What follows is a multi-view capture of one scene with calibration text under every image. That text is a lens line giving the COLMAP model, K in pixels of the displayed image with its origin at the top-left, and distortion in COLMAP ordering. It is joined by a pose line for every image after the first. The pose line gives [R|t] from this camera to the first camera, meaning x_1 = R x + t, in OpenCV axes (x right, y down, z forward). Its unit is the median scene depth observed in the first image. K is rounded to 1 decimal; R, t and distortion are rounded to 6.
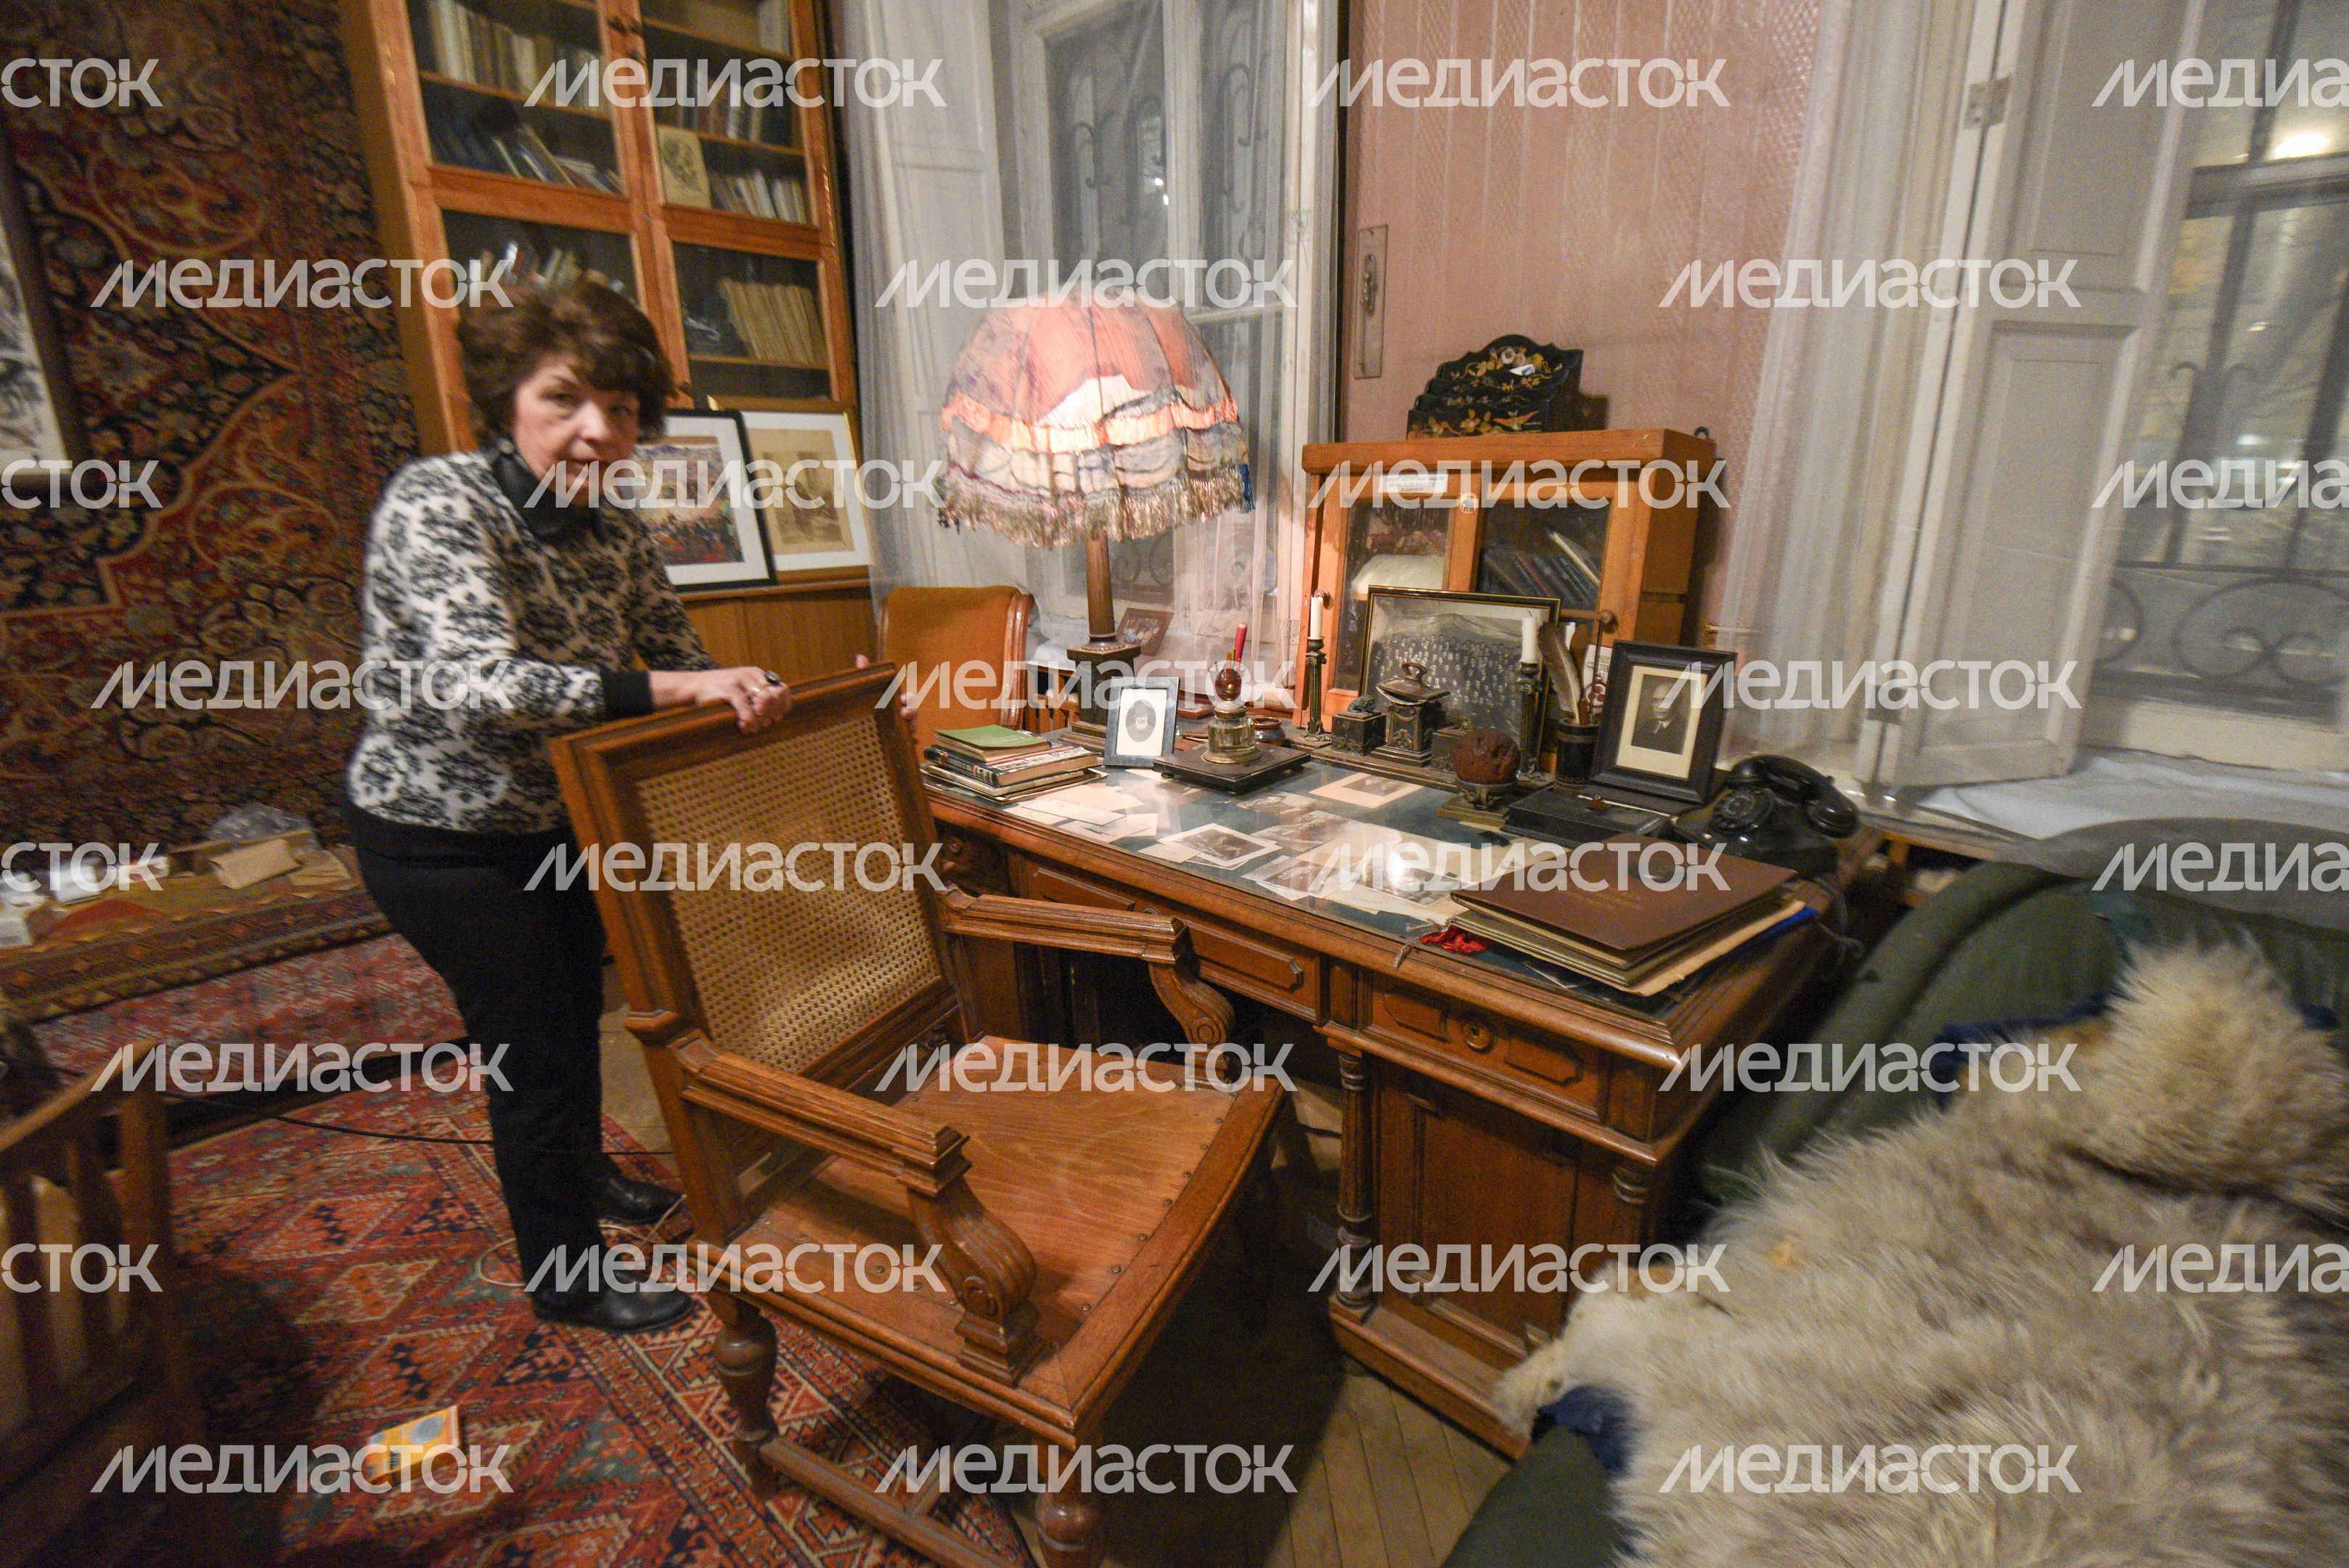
lens RADIAL K [[1098.2, 0, 1181.1], [0, 1098.2, 798.5], [0, 0, 1]] dist [0.006818, -0.010560]
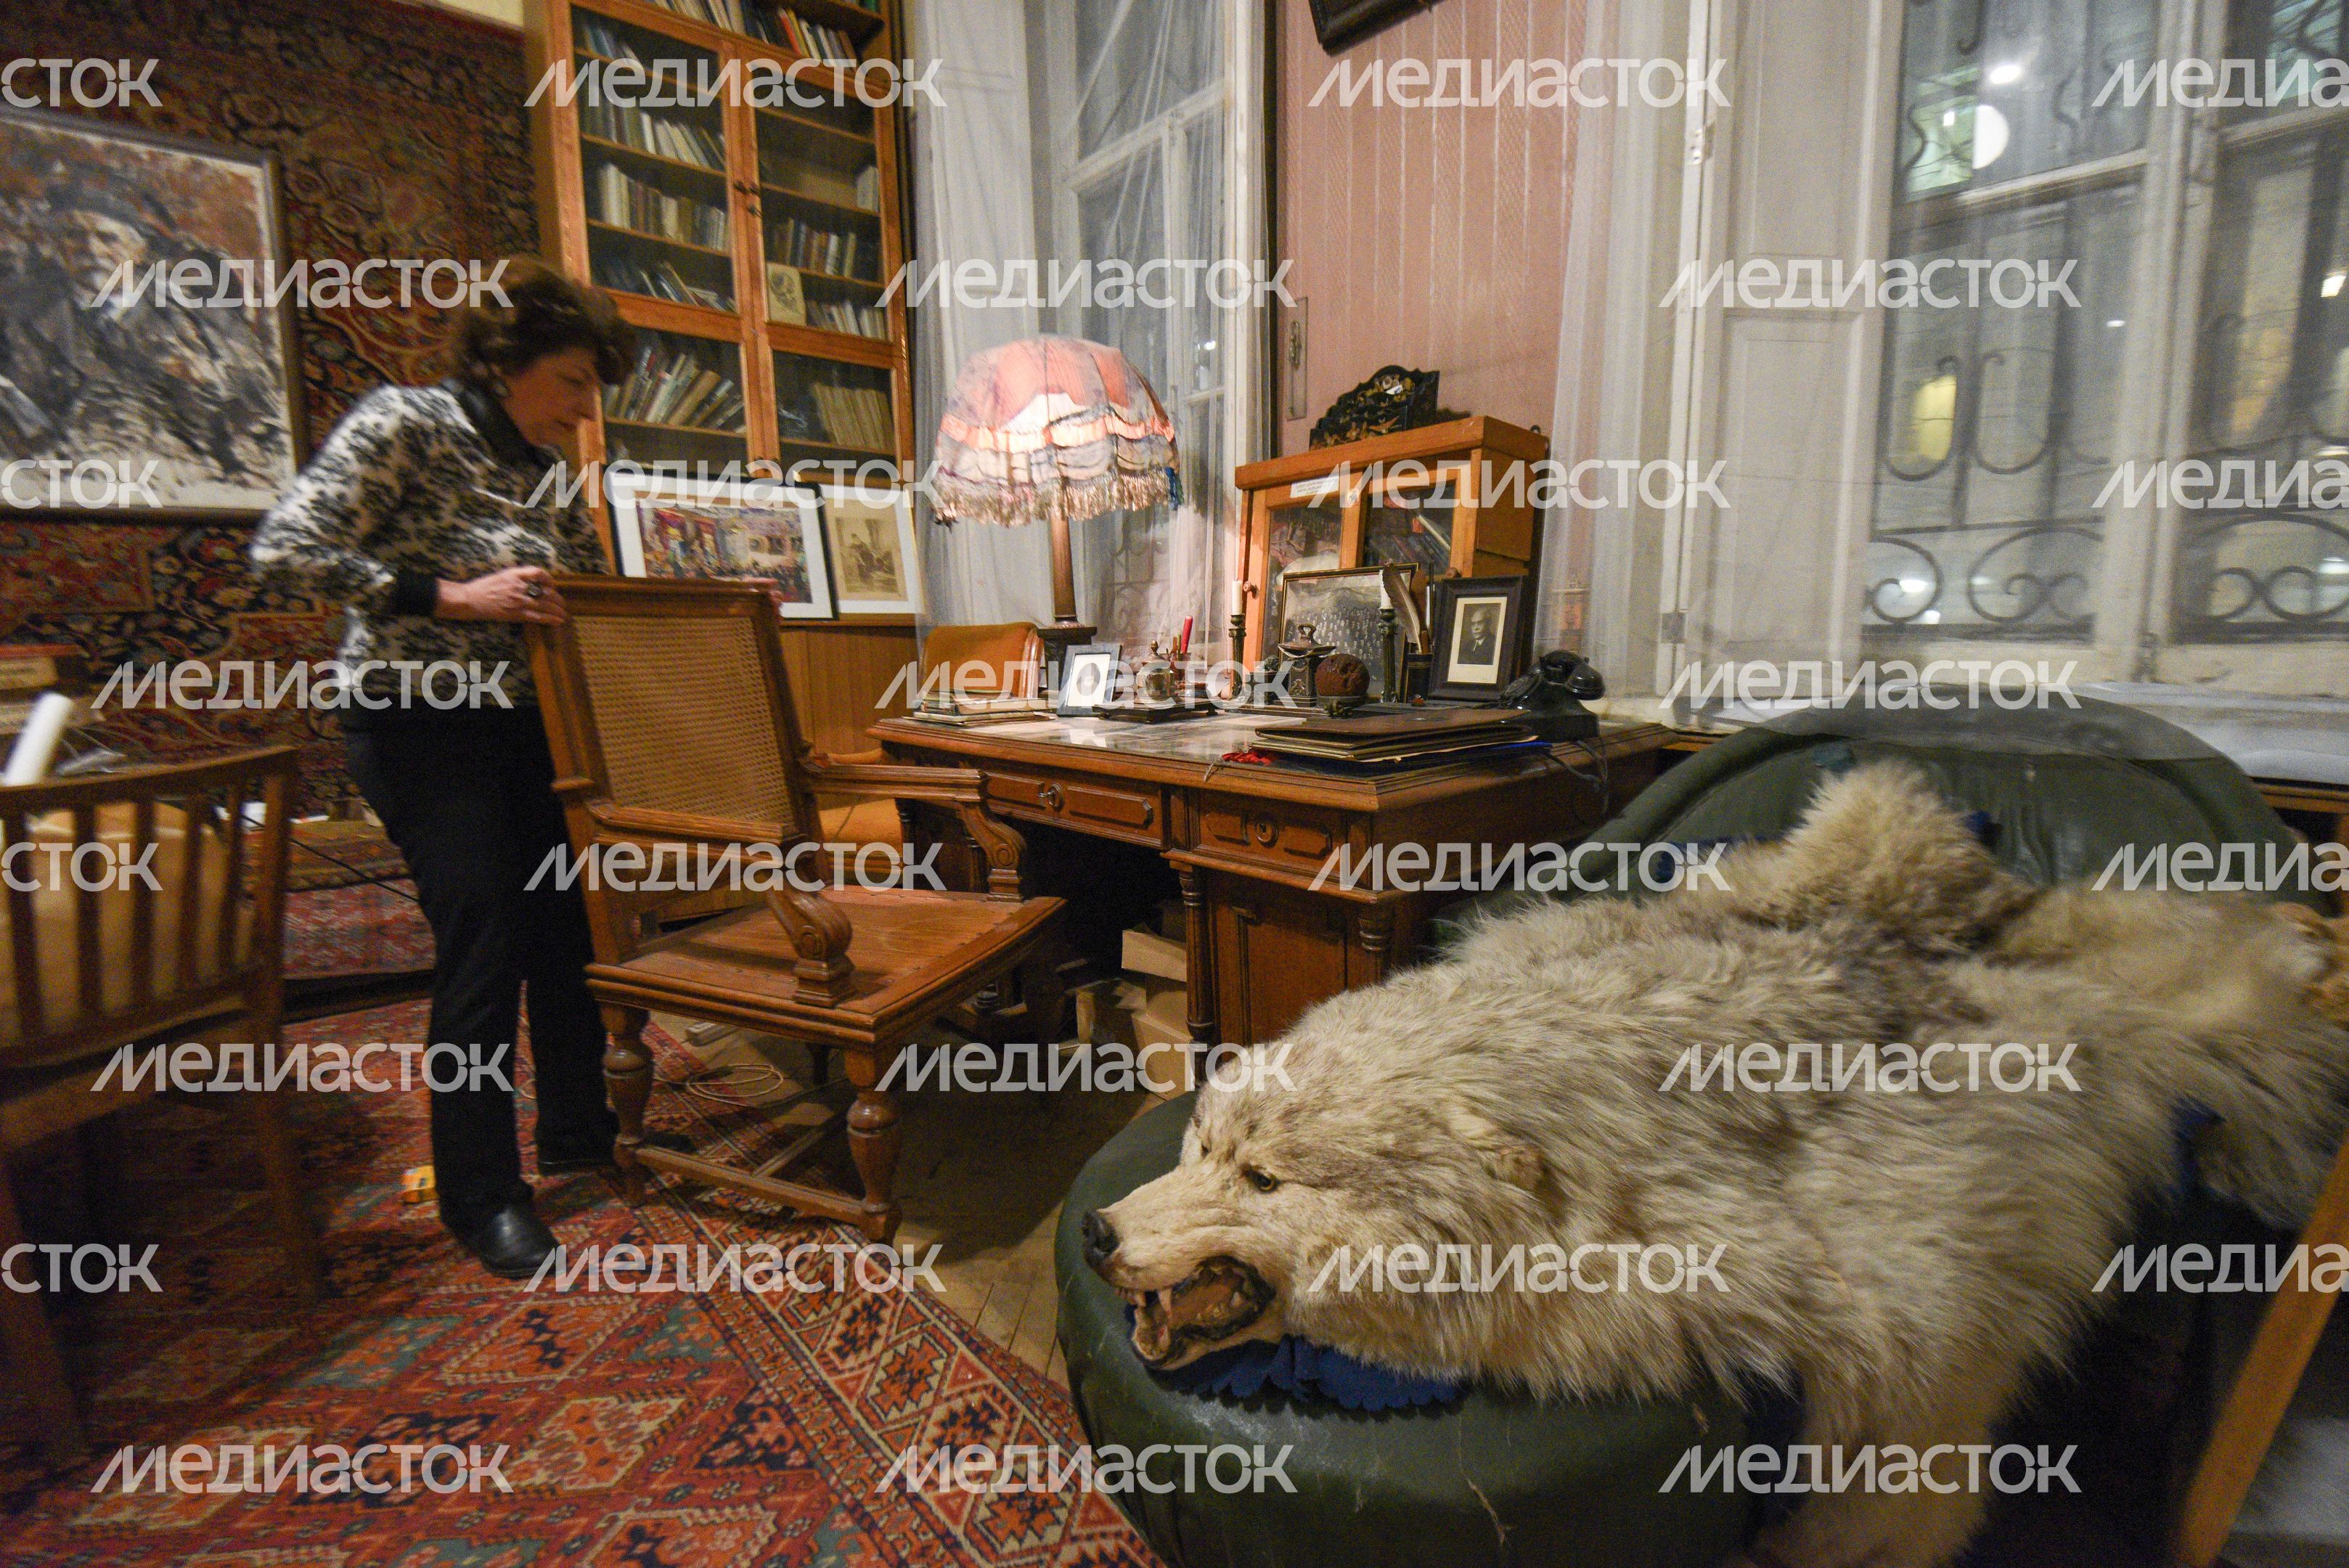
lens RADIAL K [[1076.9, 0, 1182.8], [0, 1076.9, 797.3], [0, 0, 1]] dist [0.017733, -0.019232]
pose [[0.995159, 0.015899, -0.096983, 0.183340], [-0.029147, 0.990175, -0.136761, 0.216478], [0.093856, 0.138926, 0.985845, -0.140542]]
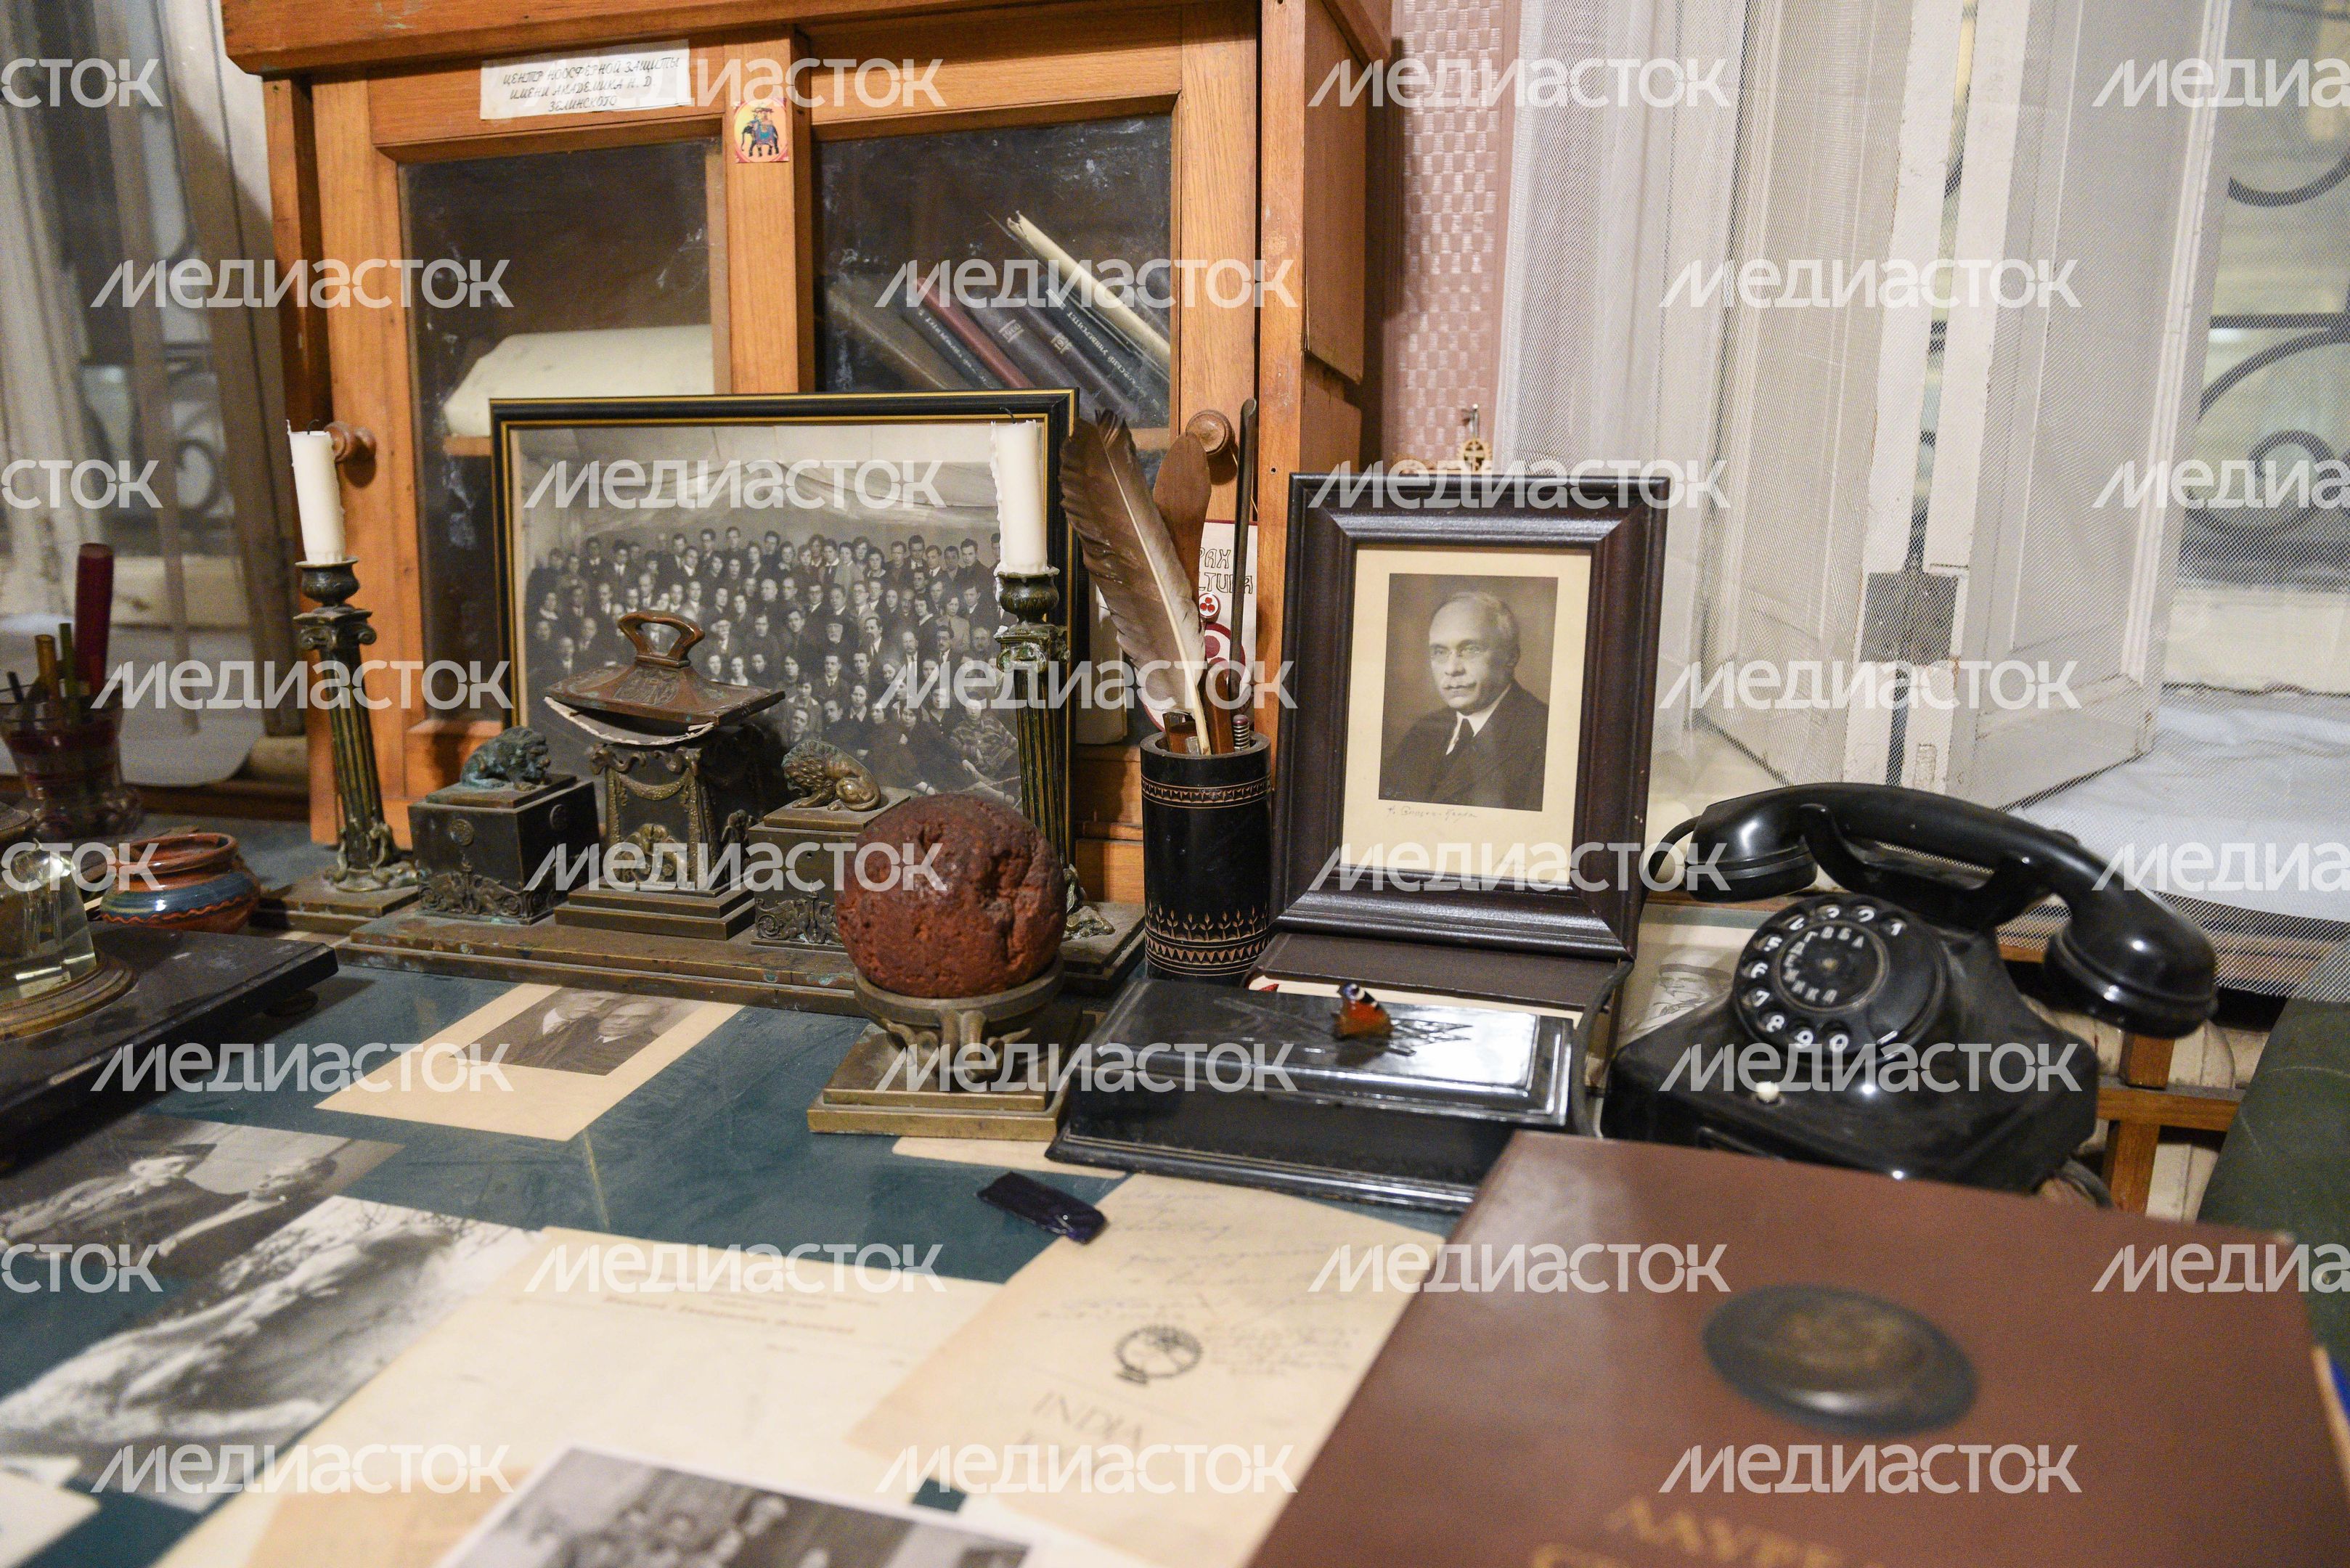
lens RADIAL K [[1568.4, 0, 1175.0], [0, 1568.4, 784.0], [0, 0, 1]] dist [-0.003975, -0.001148]
pose [[0.869152, -0.112338, 0.481617, 0.111804], [0.139816, 0.989946, -0.021412, -0.041370], [-0.474369, 0.085948, 0.876120, 0.508598]]
